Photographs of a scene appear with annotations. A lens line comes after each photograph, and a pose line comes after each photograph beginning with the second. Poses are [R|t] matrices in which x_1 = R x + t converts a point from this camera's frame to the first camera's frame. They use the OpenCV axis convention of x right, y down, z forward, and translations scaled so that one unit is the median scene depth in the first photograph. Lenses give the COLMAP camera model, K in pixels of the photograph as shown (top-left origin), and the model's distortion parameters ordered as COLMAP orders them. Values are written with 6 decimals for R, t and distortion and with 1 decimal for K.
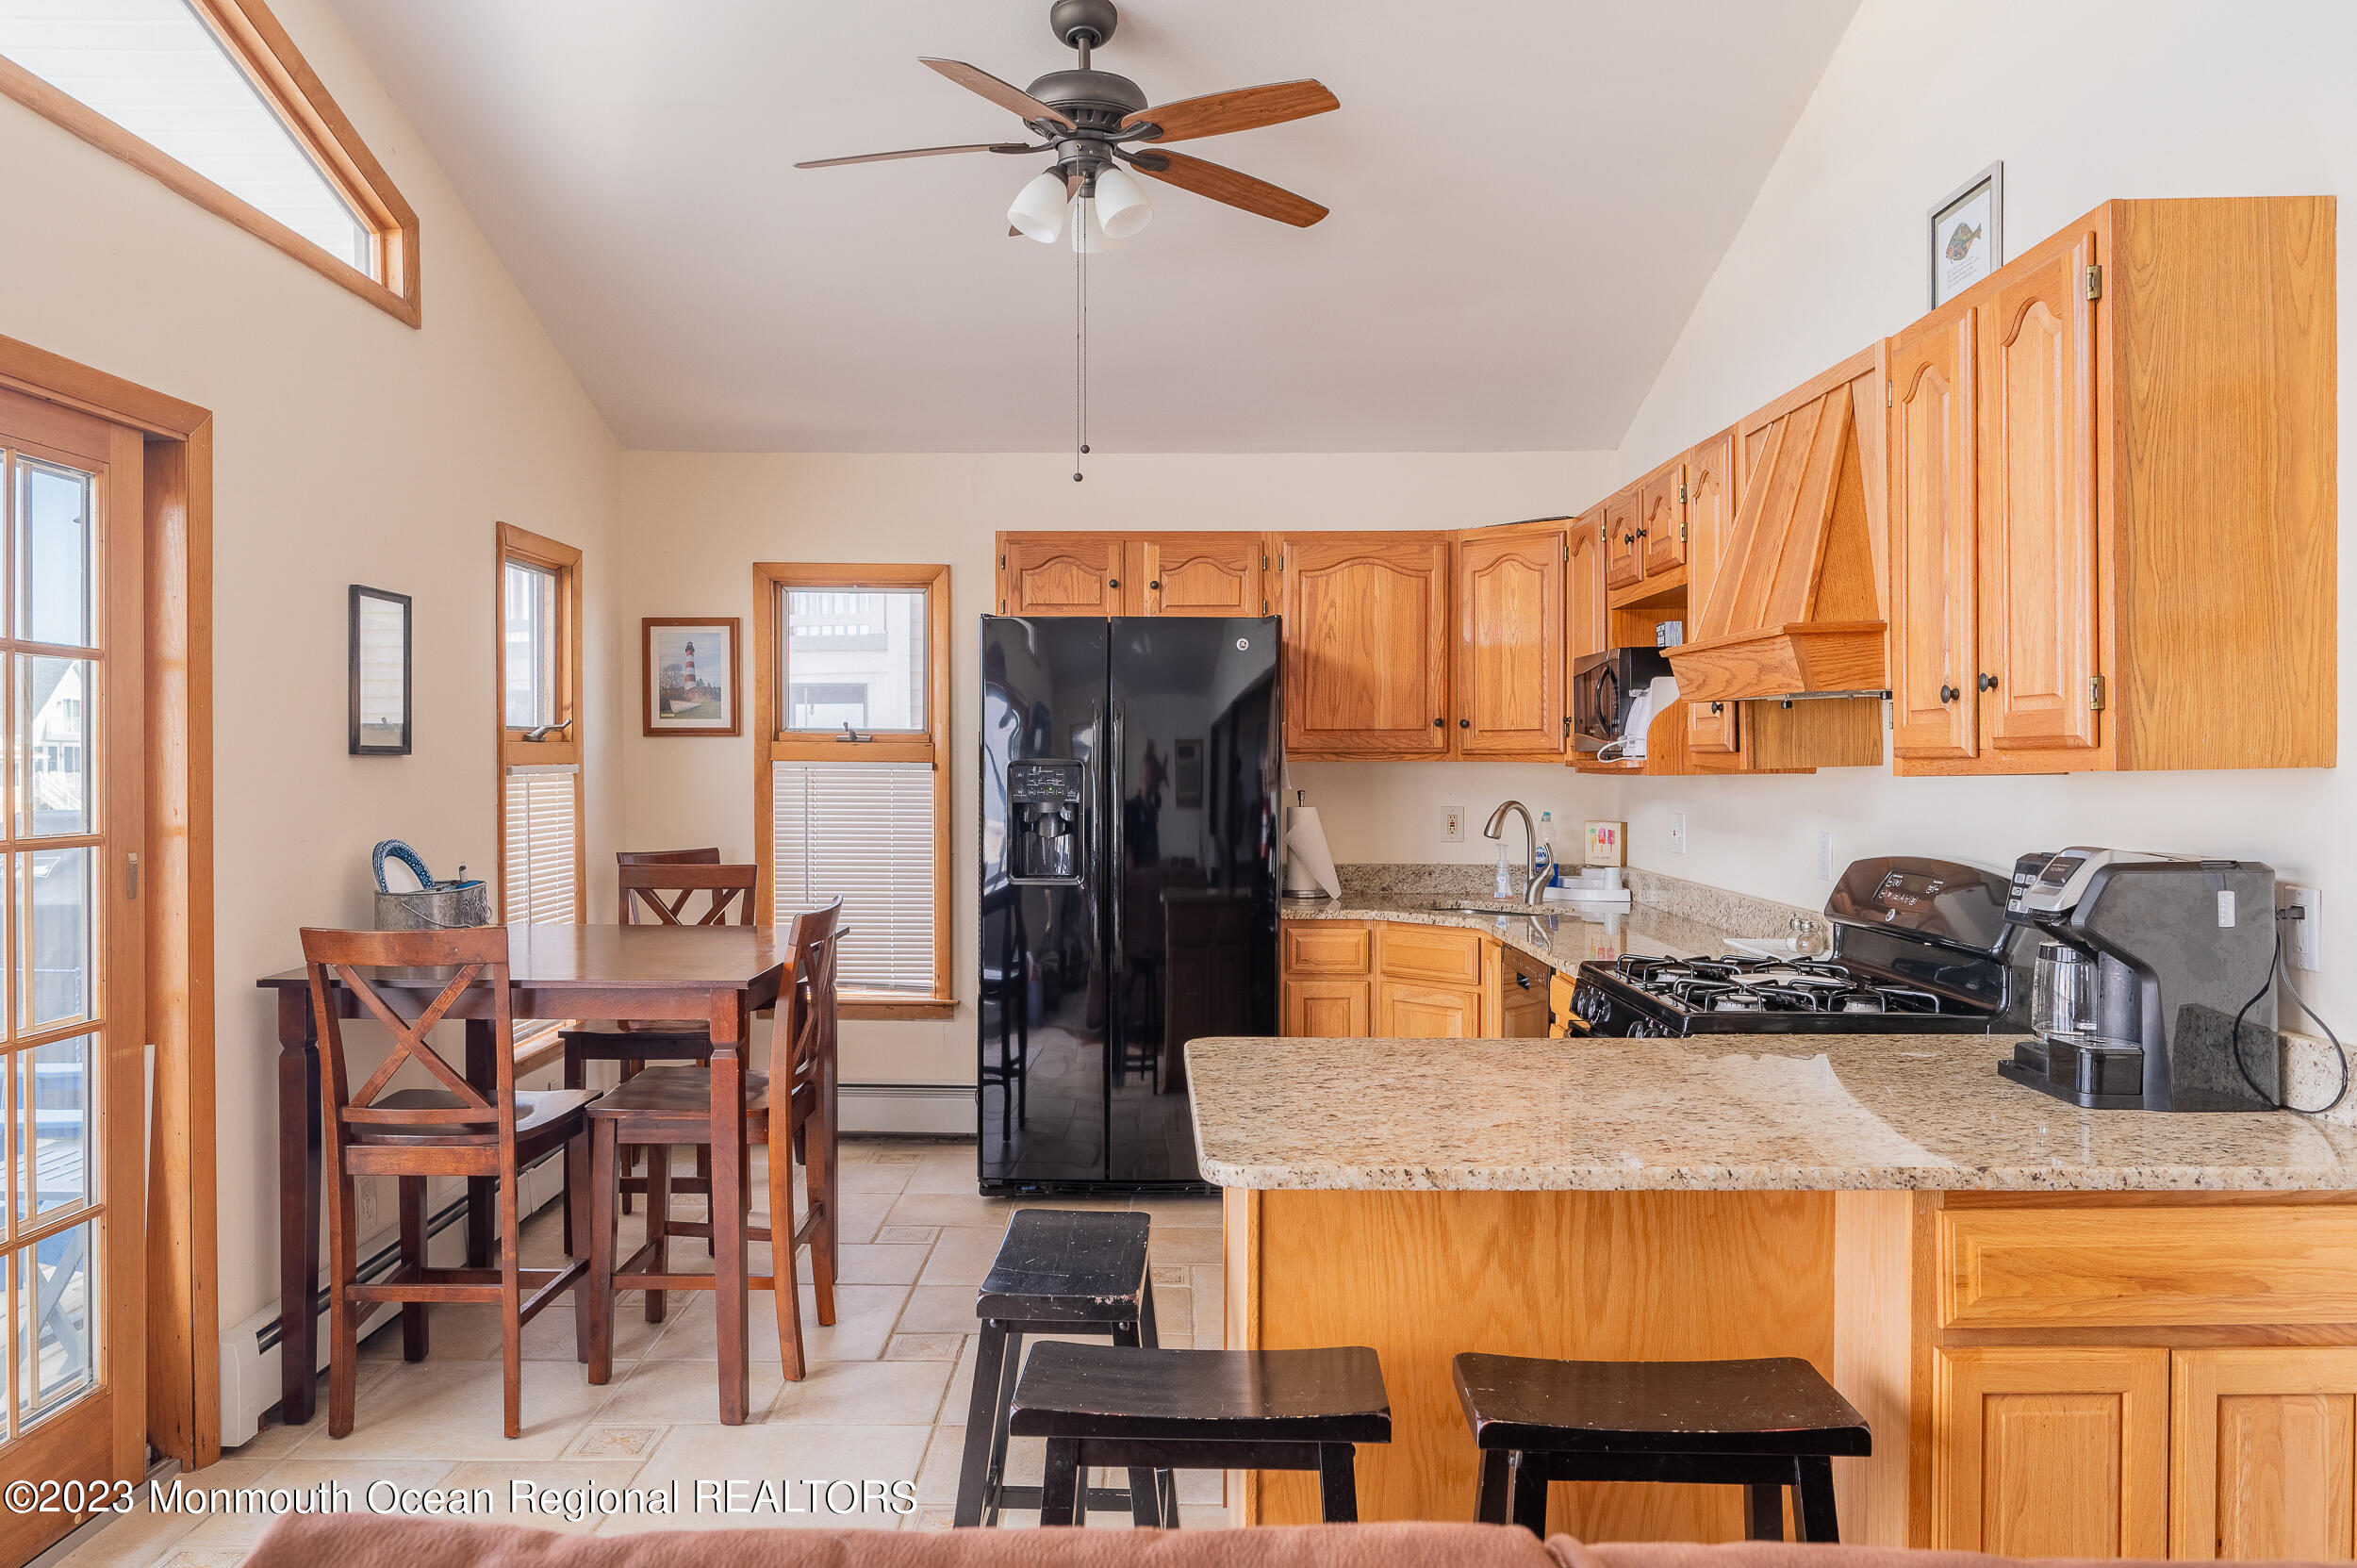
lens RADIAL K [[1698.6, 0, 1190.0], [0, 1698.6, 797.3], [0, 0, 1]] dist [-0.001694, -0.002666]
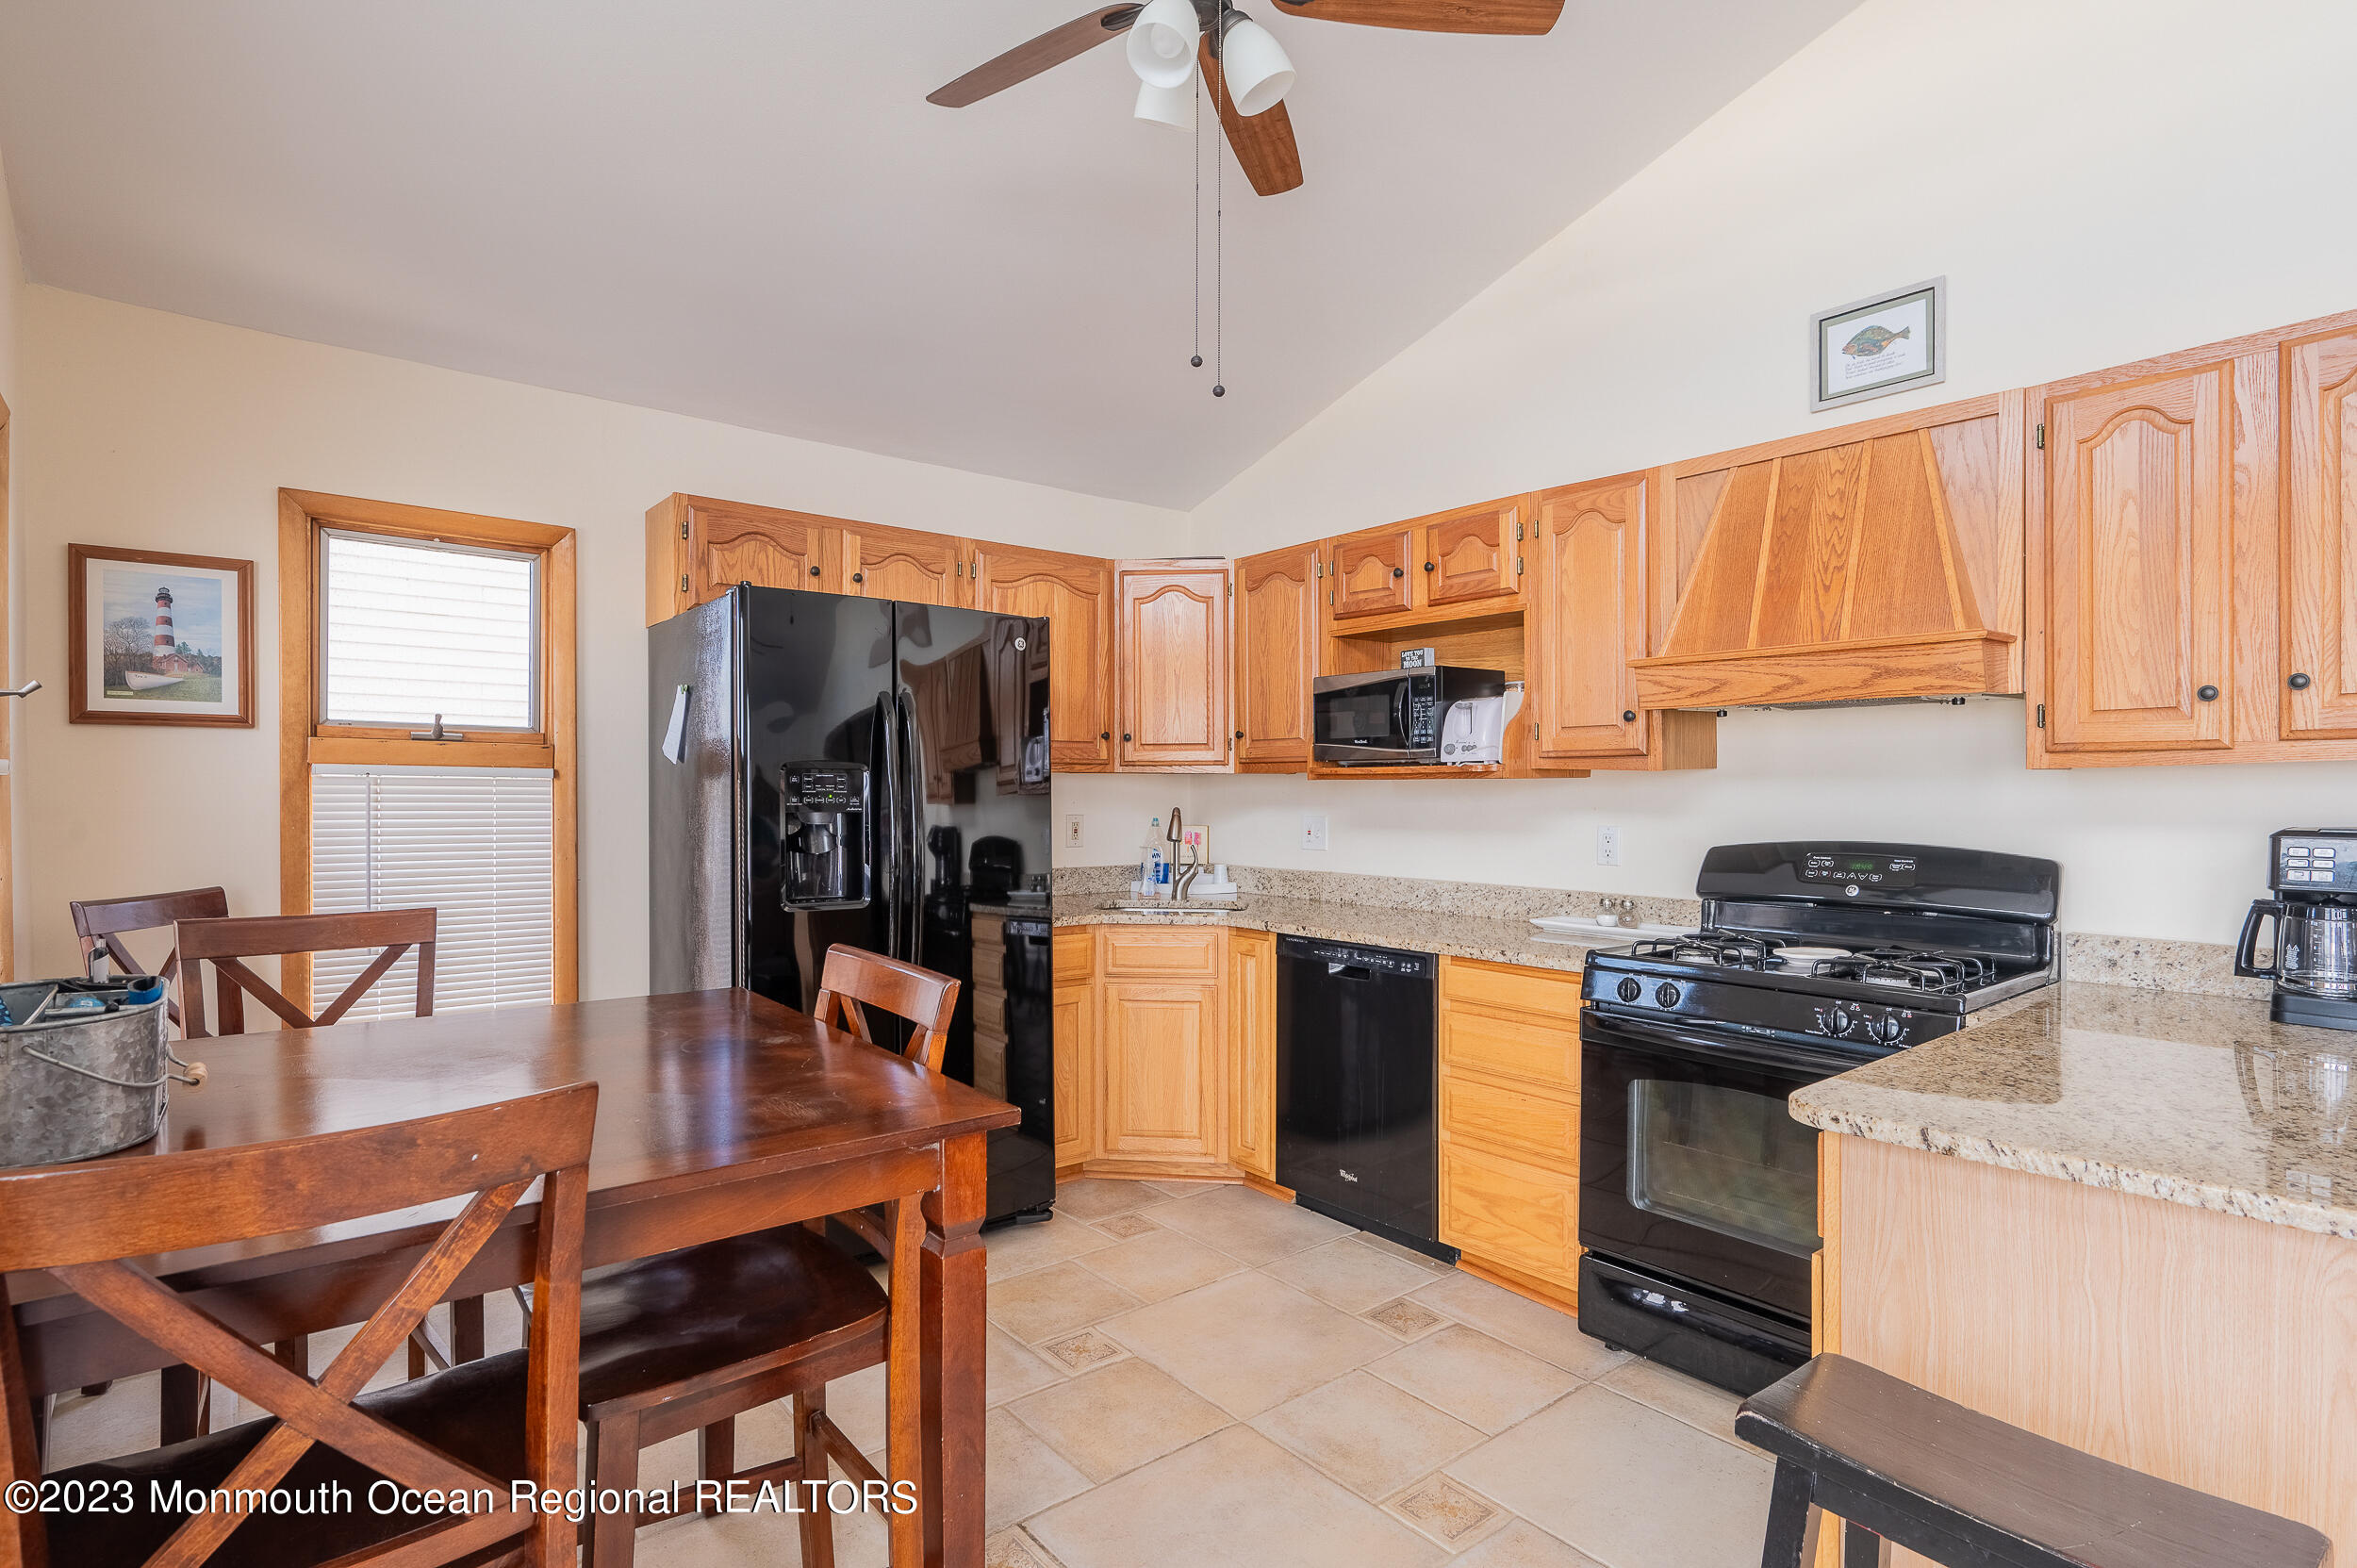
lens RADIAL K [[1171.4, 0, 1155.3], [0, 1171.4, 798.9], [0, 0, 1]] dist [-0.000792, -0.000864]
pose [[0.779134, -0.003556, 0.626847, -0.403730], [0.013817, 0.999838, -0.011502, 0.006634], [-0.626705, 0.017623, 0.779058, 0.554780]]
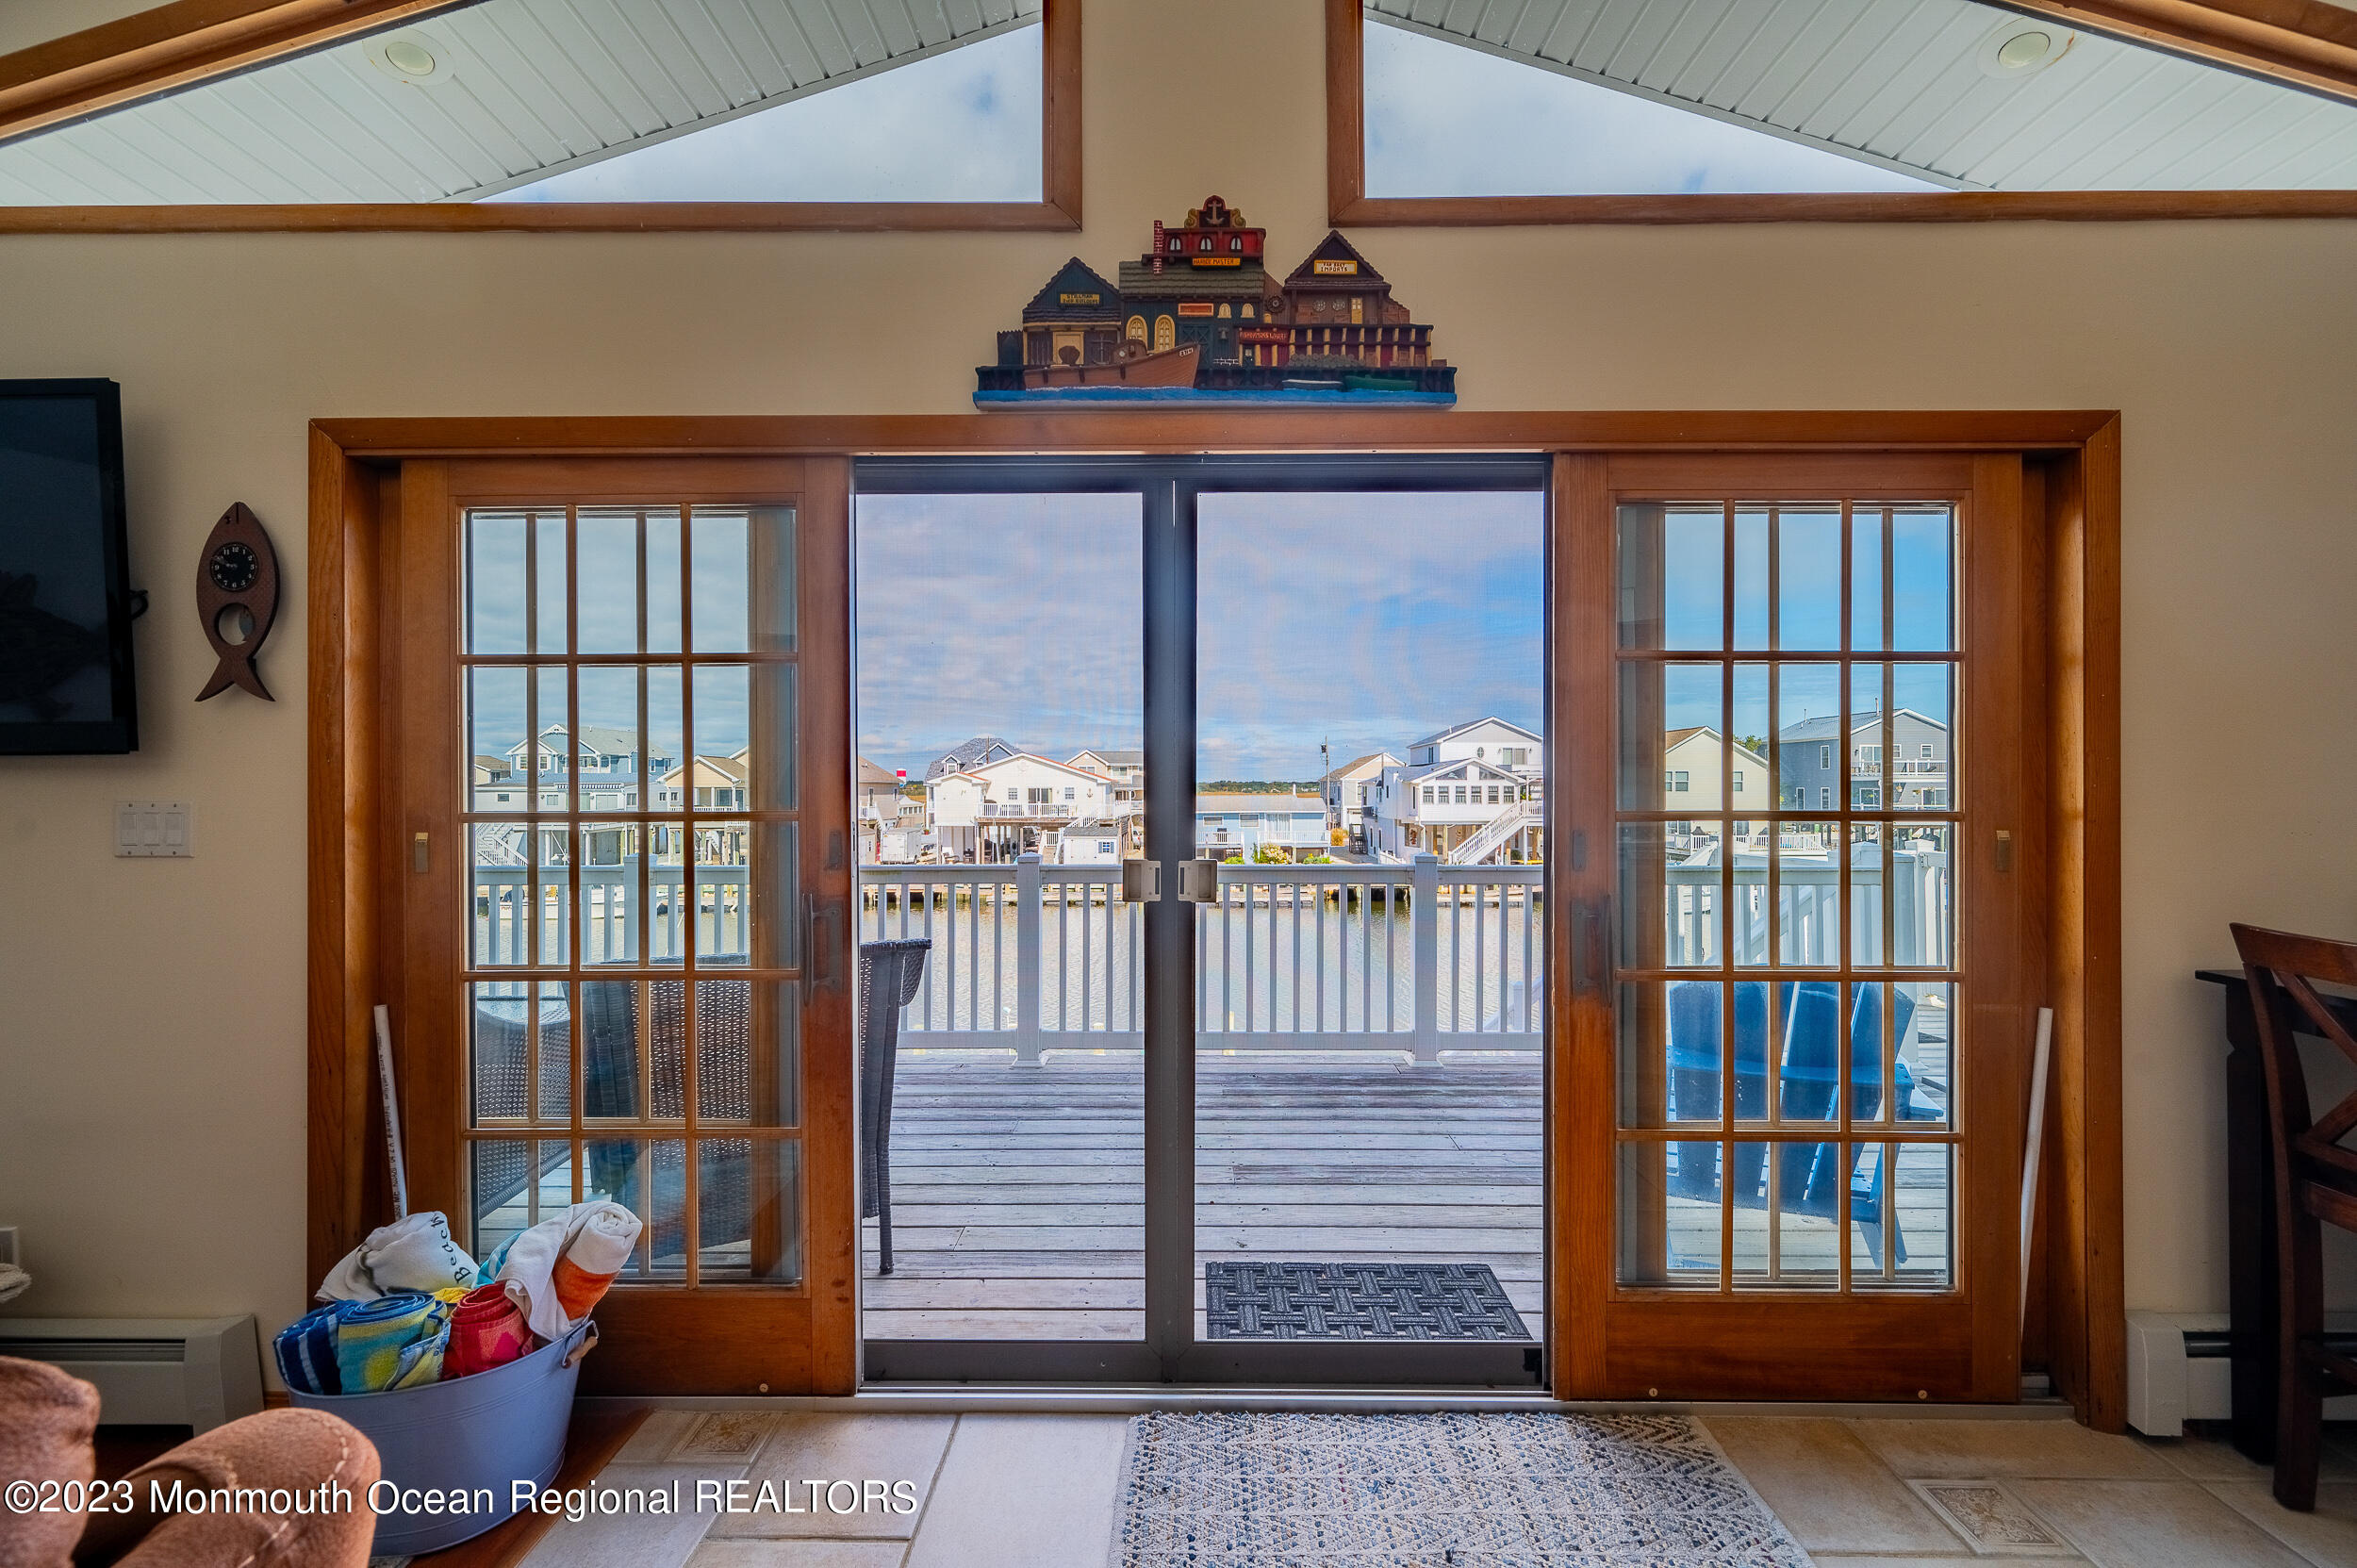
lens RADIAL K [[937.4, 0, 1172.0], [0, 937.4, 778.8], [0, 0, 1]] dist [-0.003329, 0.001238]
pose [[-0.022406, -0.011015, -0.999688, 0.003786], [-0.023582, 0.999667, -0.010486, 0.013433], [0.999471, 0.023340, -0.022658, 0.346577]]
